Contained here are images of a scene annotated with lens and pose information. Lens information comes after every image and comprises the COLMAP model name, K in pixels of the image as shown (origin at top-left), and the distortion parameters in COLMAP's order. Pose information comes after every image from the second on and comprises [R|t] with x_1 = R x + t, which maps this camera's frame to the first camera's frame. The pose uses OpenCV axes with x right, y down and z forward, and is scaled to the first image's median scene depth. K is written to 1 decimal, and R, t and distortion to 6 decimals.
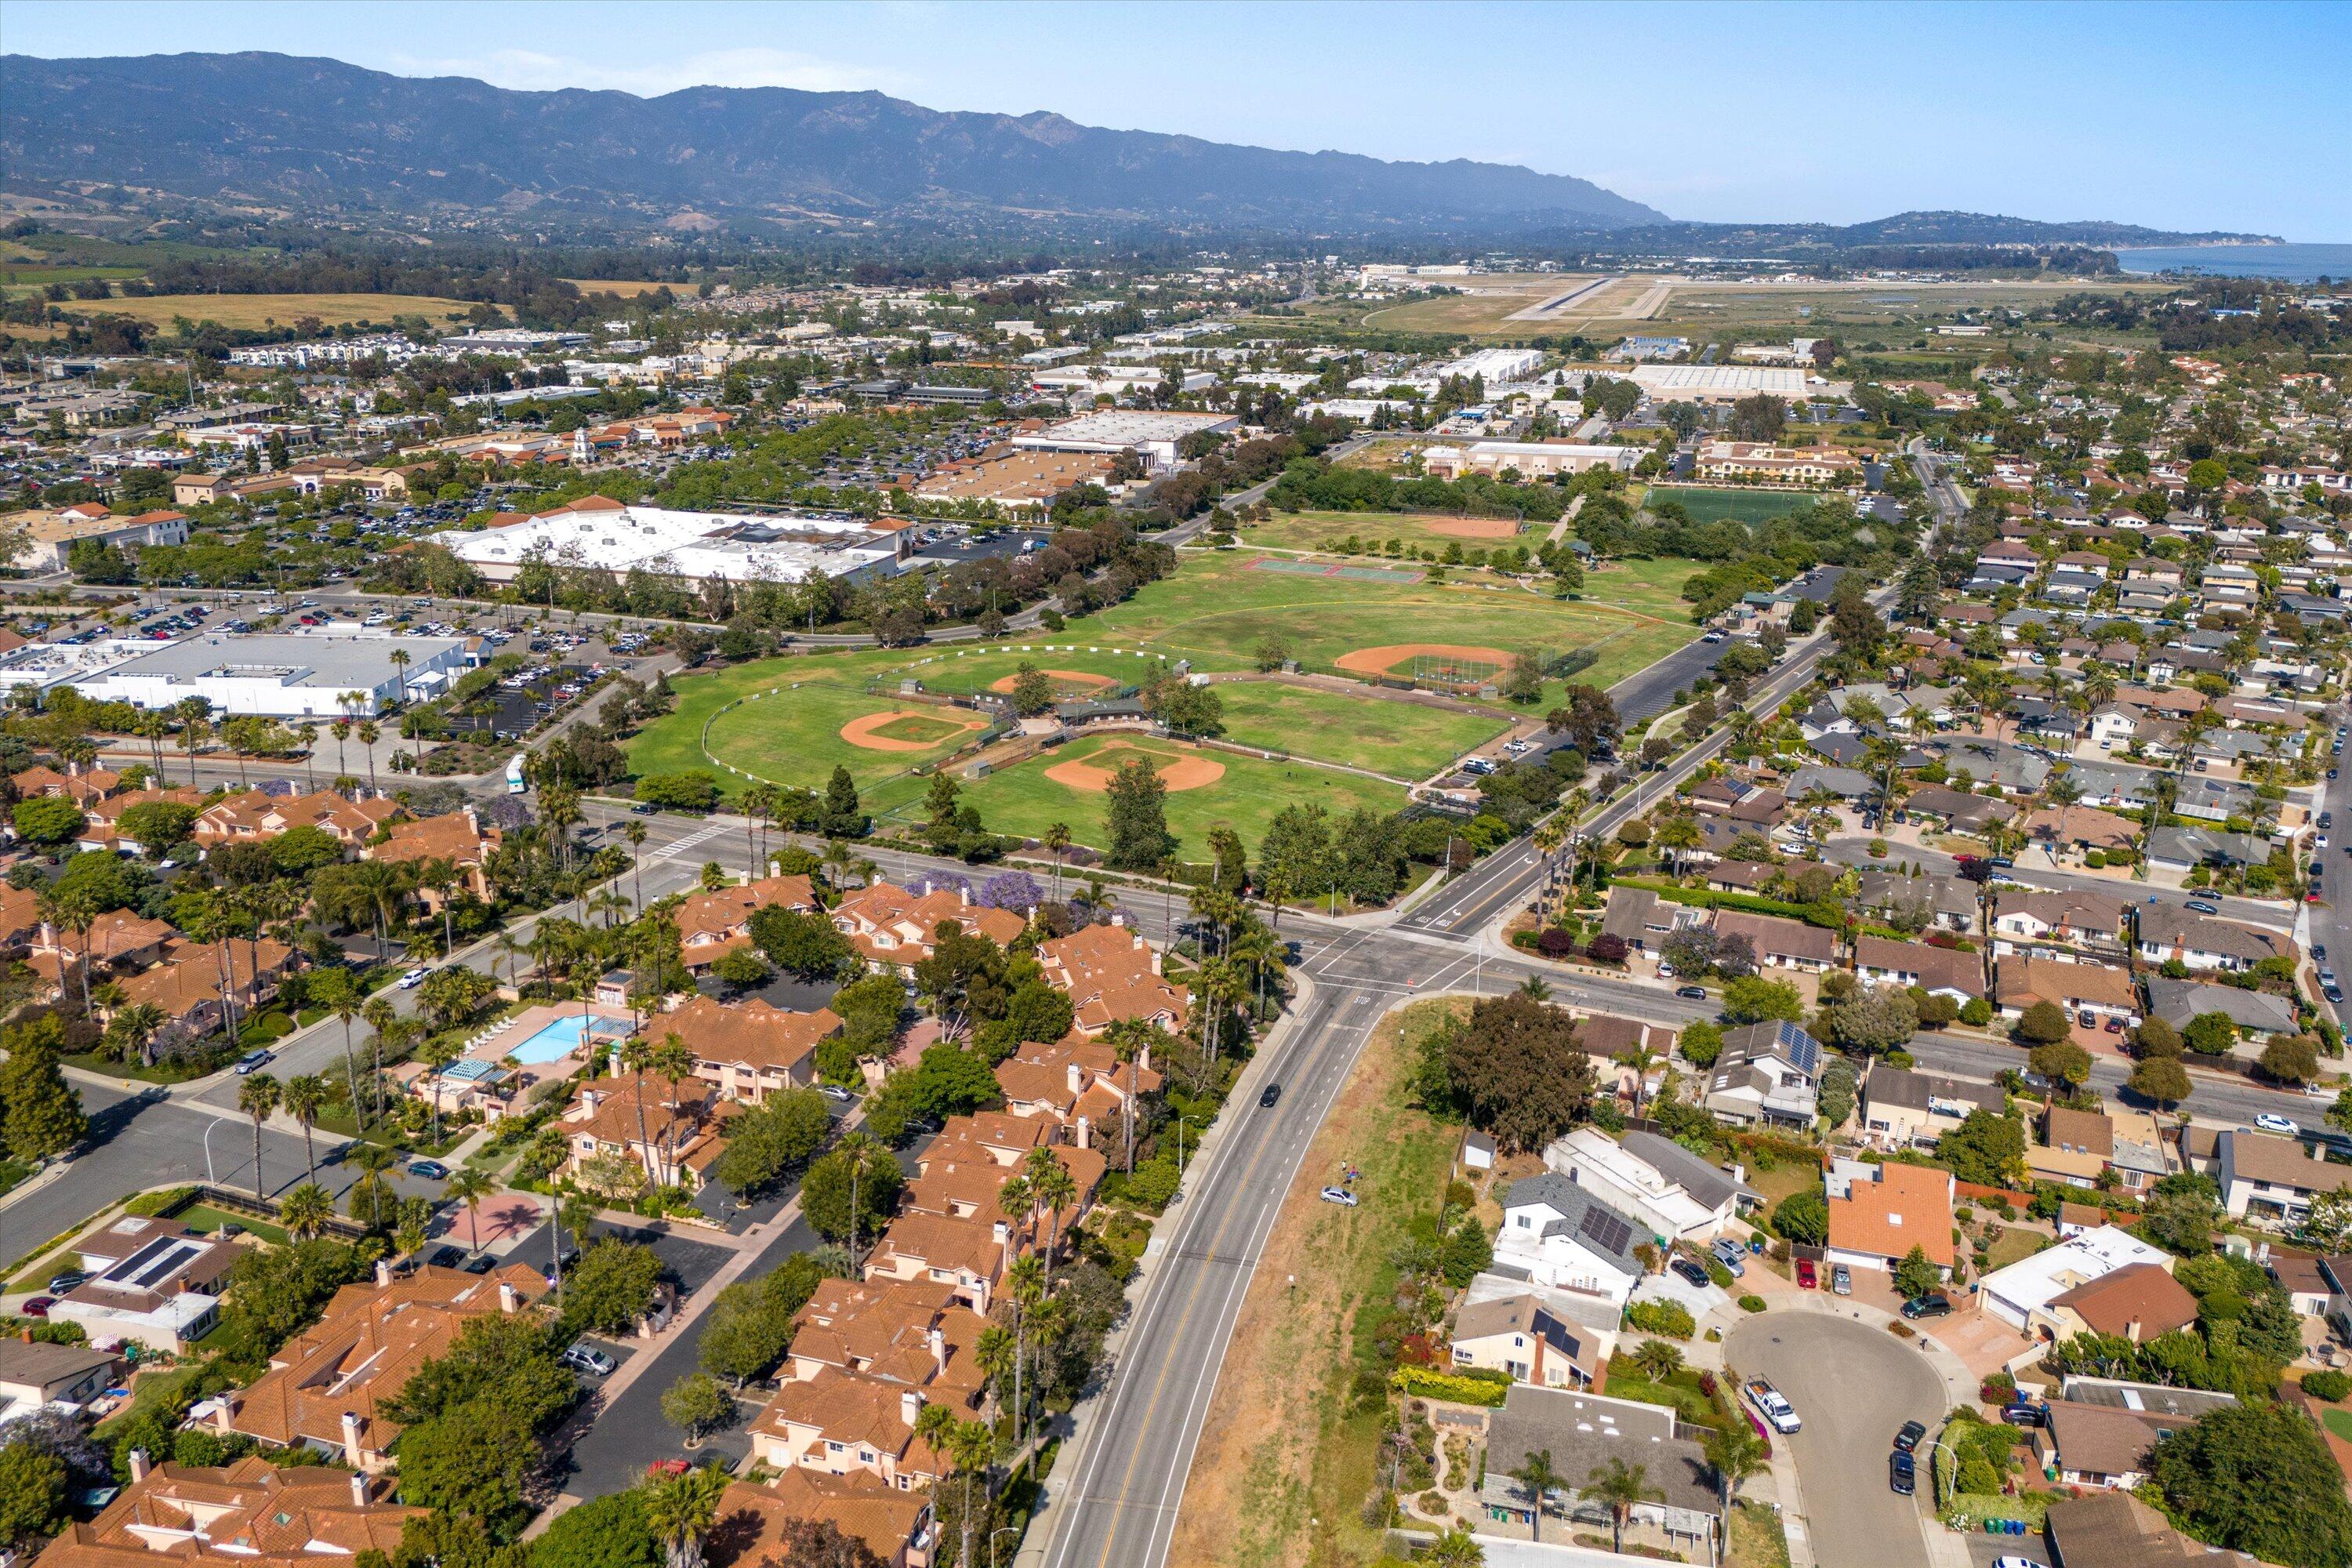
lens RADIAL K [[1673.6, 0, 1210.6], [0, 1673.6, 741.5], [0, 0, 1]] dist [-0.004440, -0.031217]
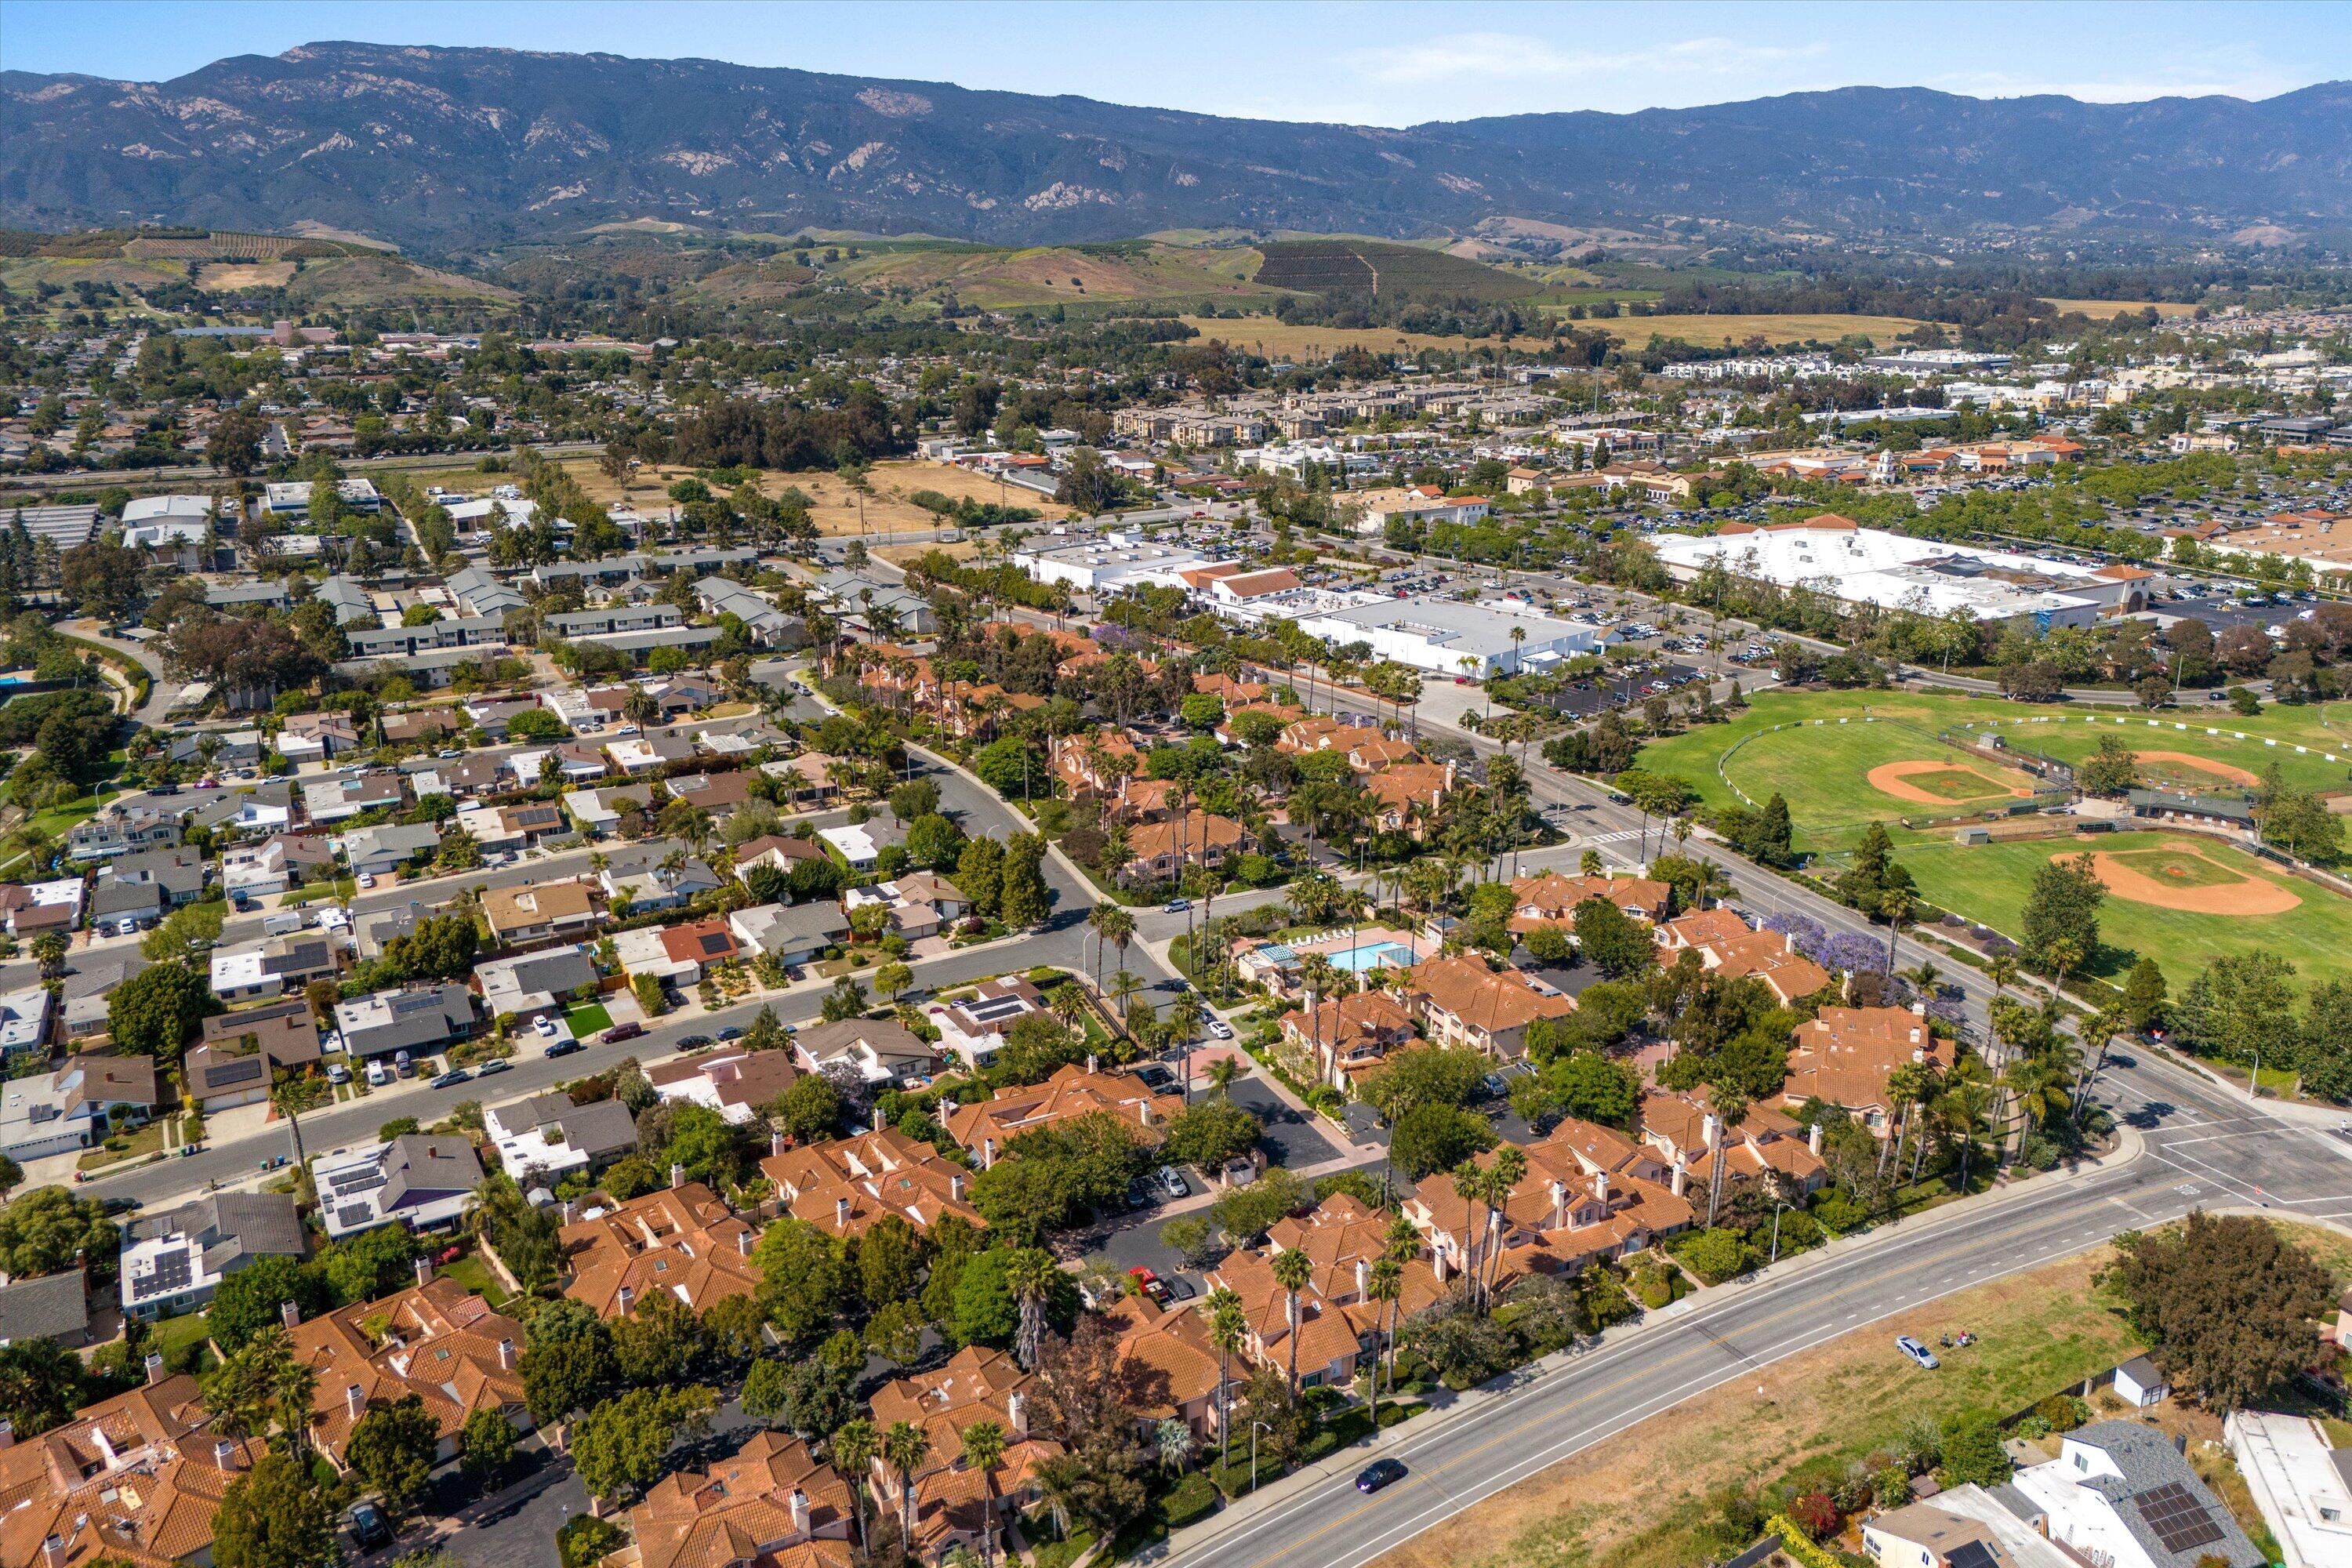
lens RADIAL K [[1673.6, 0, 1210.6], [0, 1673.6, 741.5], [0, 0, 1]] dist [-0.004440, -0.031217]
pose [[0.664417, 0.177136, -0.726067, 0.203915], [-0.185353, 0.980210, 0.069524, -0.016991], [0.724013, 0.088385, 0.684101, 0.058641]]
